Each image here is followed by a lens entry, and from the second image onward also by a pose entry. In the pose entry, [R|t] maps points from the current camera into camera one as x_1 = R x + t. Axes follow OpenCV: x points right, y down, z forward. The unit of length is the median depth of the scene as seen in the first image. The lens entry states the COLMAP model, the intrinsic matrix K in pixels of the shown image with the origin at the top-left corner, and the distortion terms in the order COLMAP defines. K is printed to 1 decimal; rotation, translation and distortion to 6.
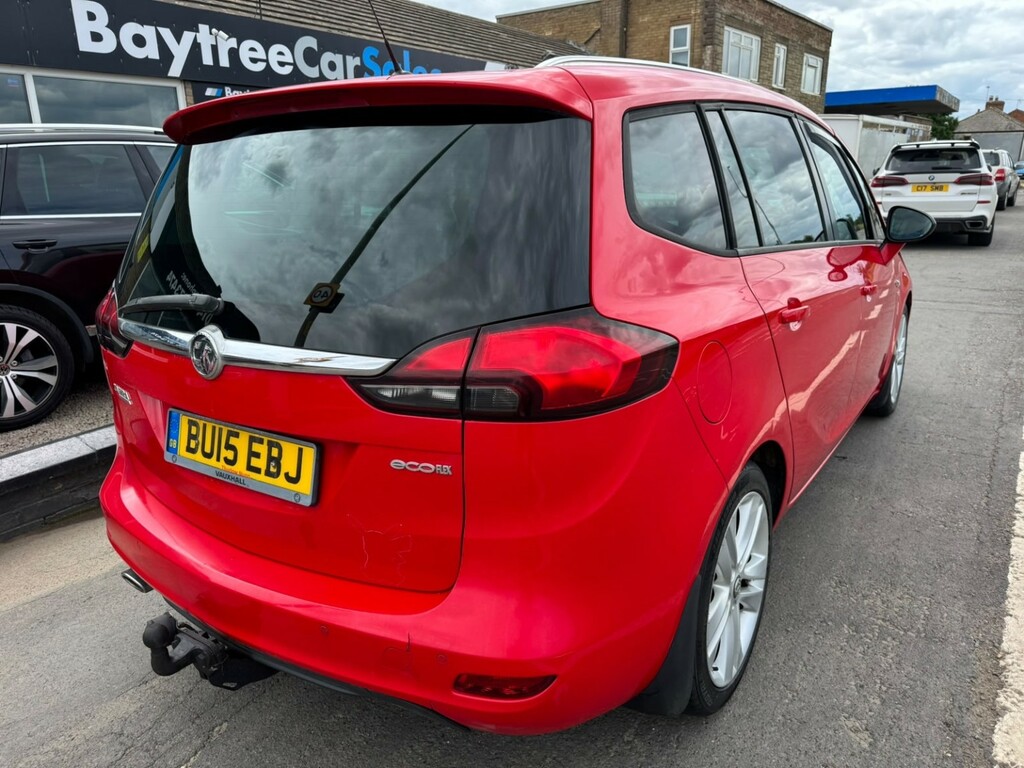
lens RADIAL K [[752.7, 0, 512.0], [0, 752.7, 384.0], [0, 0, 1]] dist [0.008752, -0.002051]
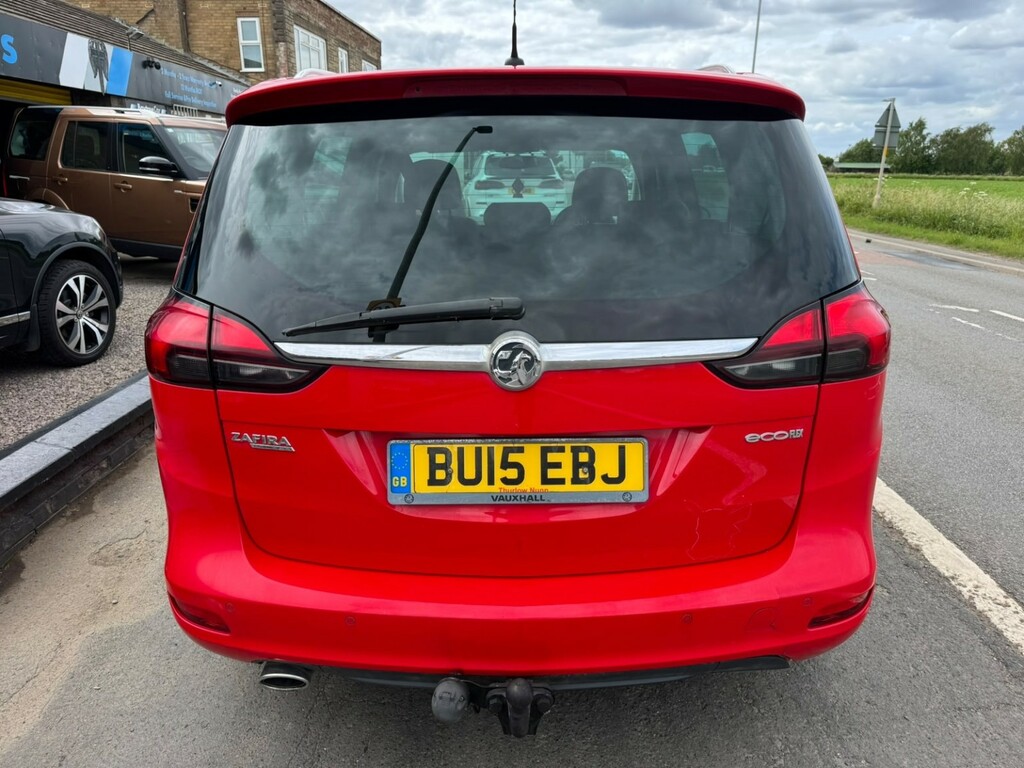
lens RADIAL K [[720.4, 0, 512.0], [0, 720.4, 384.0], [0, 0, 1]] dist [0.086038, -0.075650]
pose [[0.827930, -0.144944, 0.541778, -0.829647], [0.139424, 0.988893, 0.051500, -0.057234], [-0.543225, 0.032899, 0.838942, 0.270010]]
